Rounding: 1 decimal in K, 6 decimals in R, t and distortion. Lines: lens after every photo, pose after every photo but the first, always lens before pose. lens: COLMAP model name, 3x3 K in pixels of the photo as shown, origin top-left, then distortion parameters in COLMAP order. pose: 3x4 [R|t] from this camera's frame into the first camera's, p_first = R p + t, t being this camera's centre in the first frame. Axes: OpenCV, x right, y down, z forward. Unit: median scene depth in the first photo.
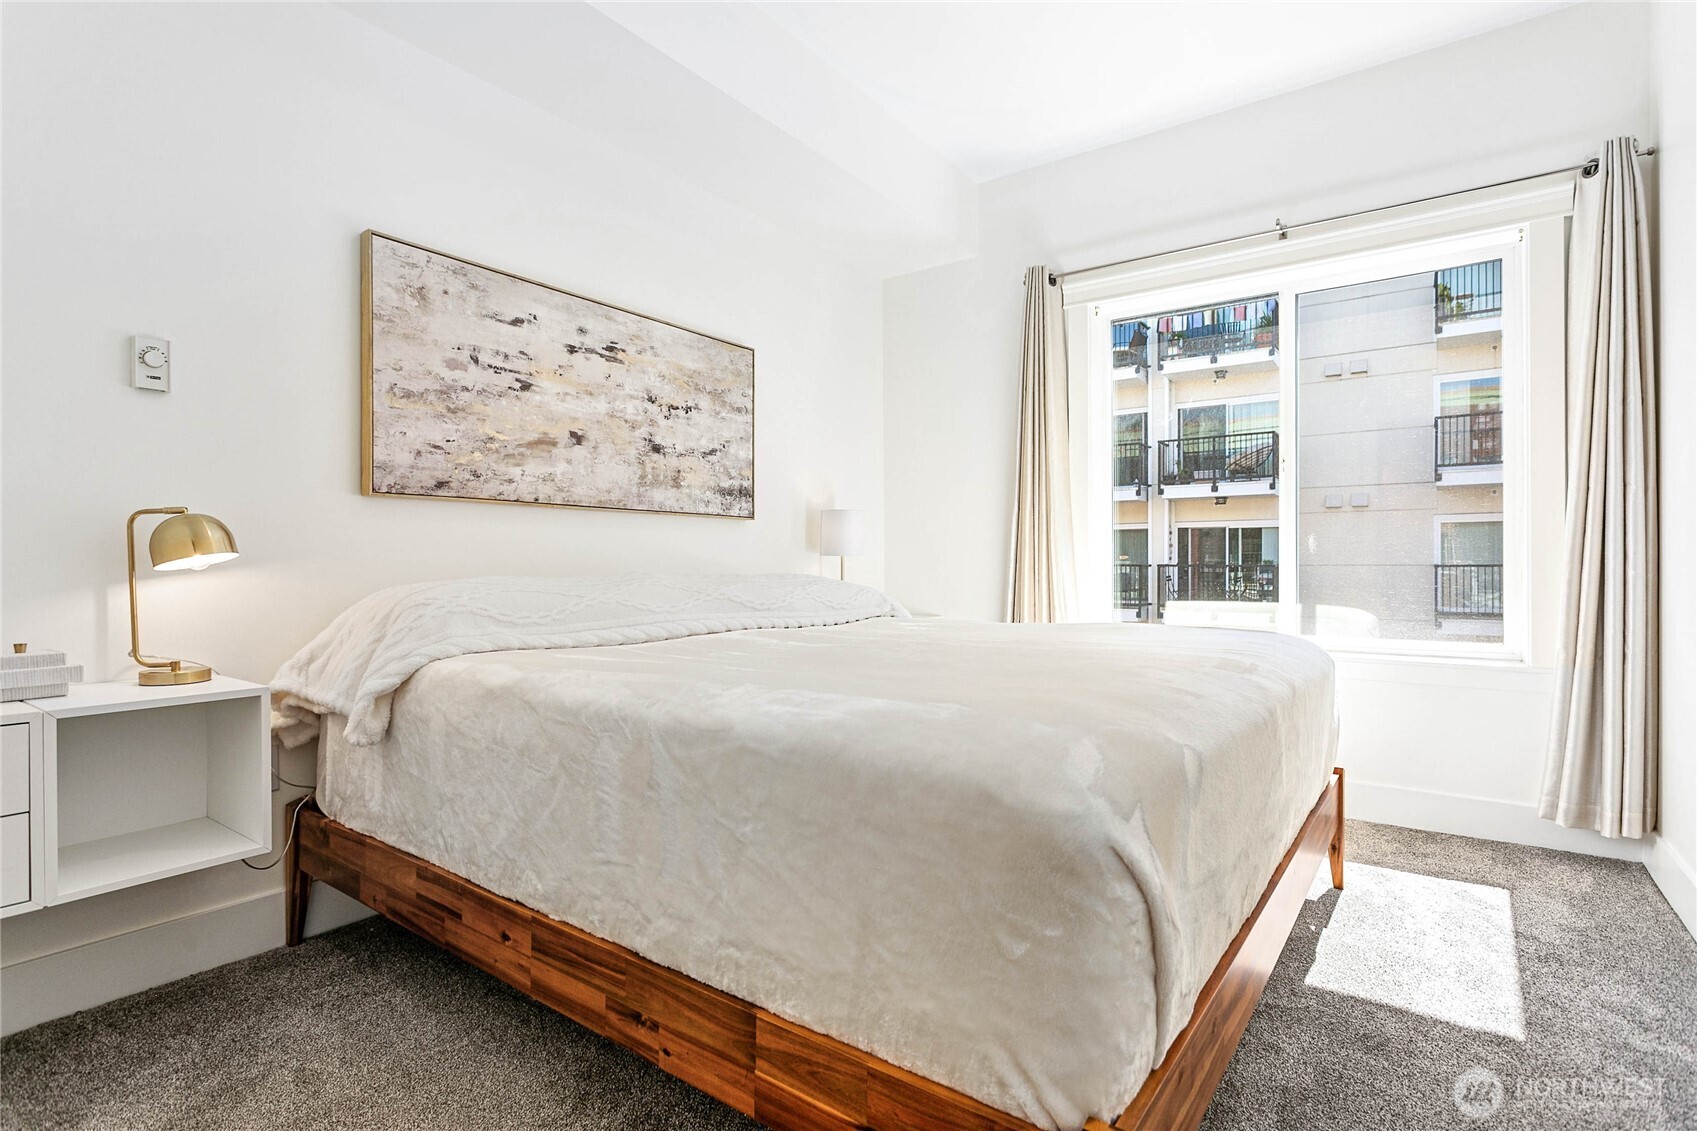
lens RADIAL K [[835.5, 0, 846.8], [0, 835.5, 568.9], [0, 0, 1]] dist [-0.014089, 0.005673]
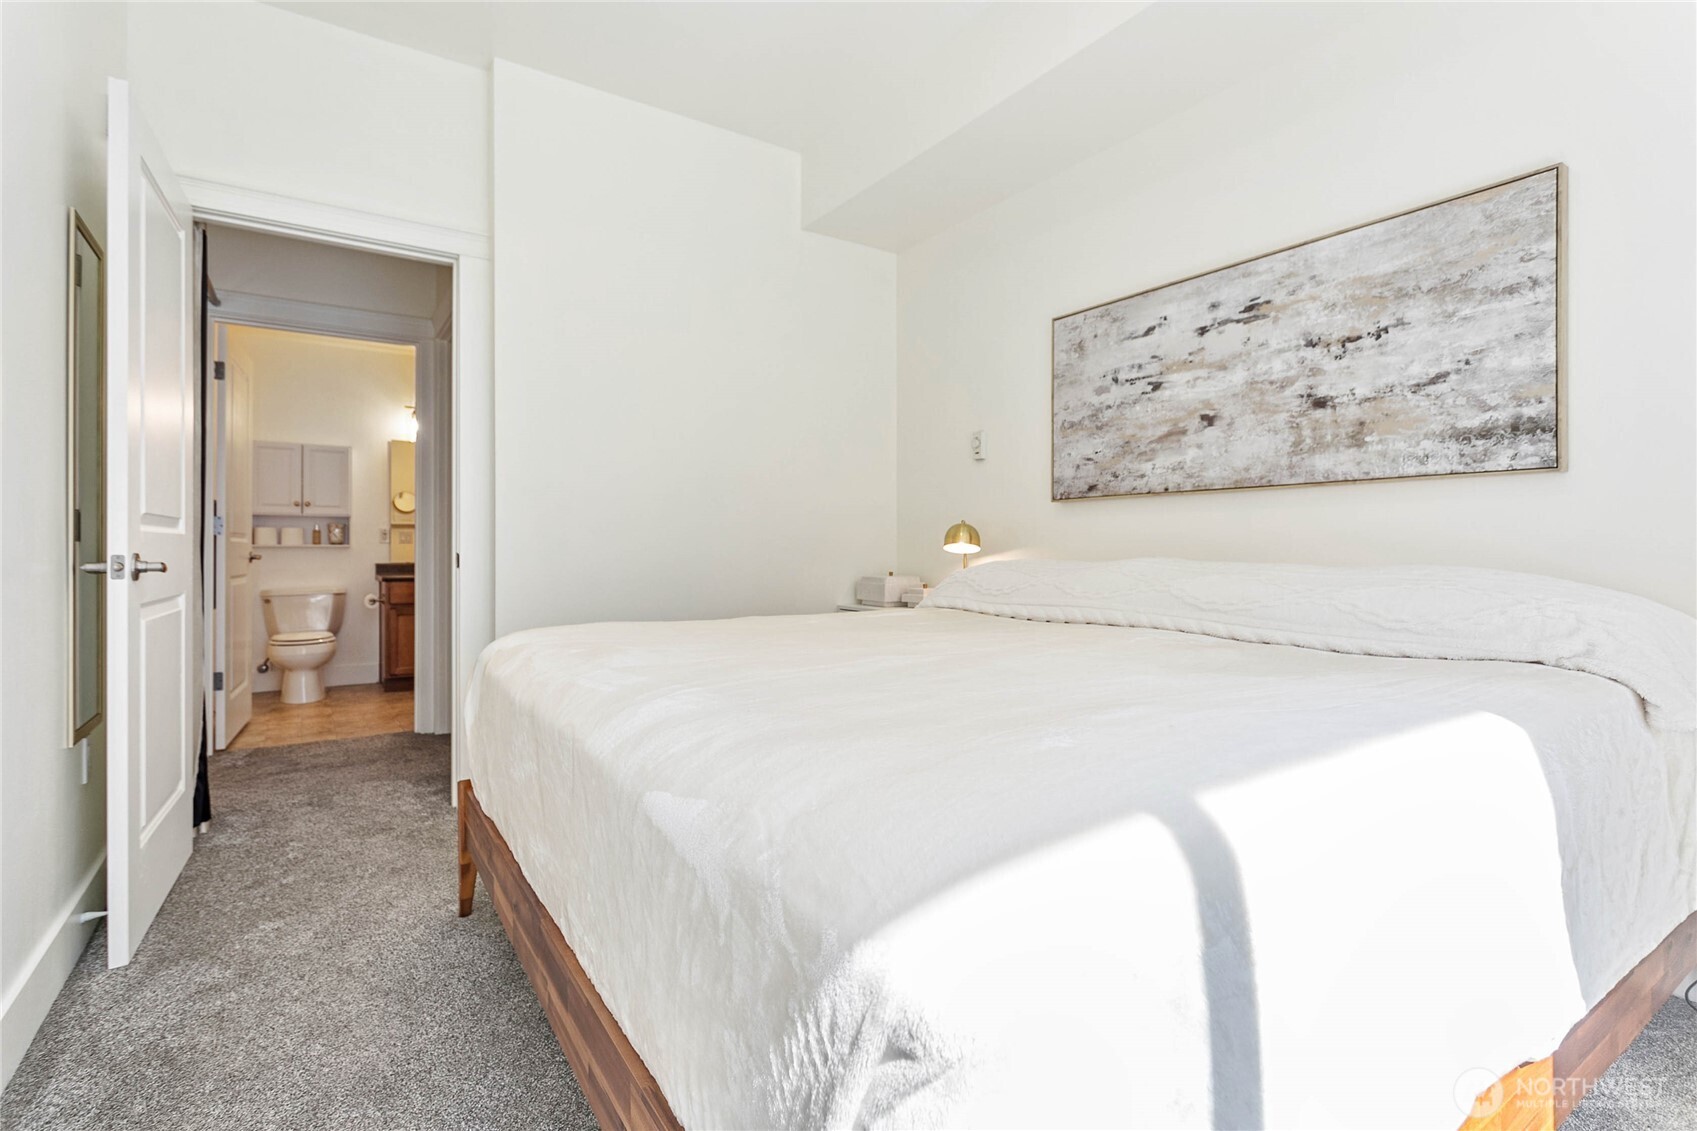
lens RADIAL K [[817.9, 0, 853.4], [0, 817.9, 555.3], [0, 0, 1]] dist [-0.000443, 0.000560]
pose [[-0.347669, 0.005257, -0.937603, 0.708212], [-0.007839, 0.999933, 0.008513, -0.004386], [0.937585, 0.010310, -0.347605, 0.941298]]
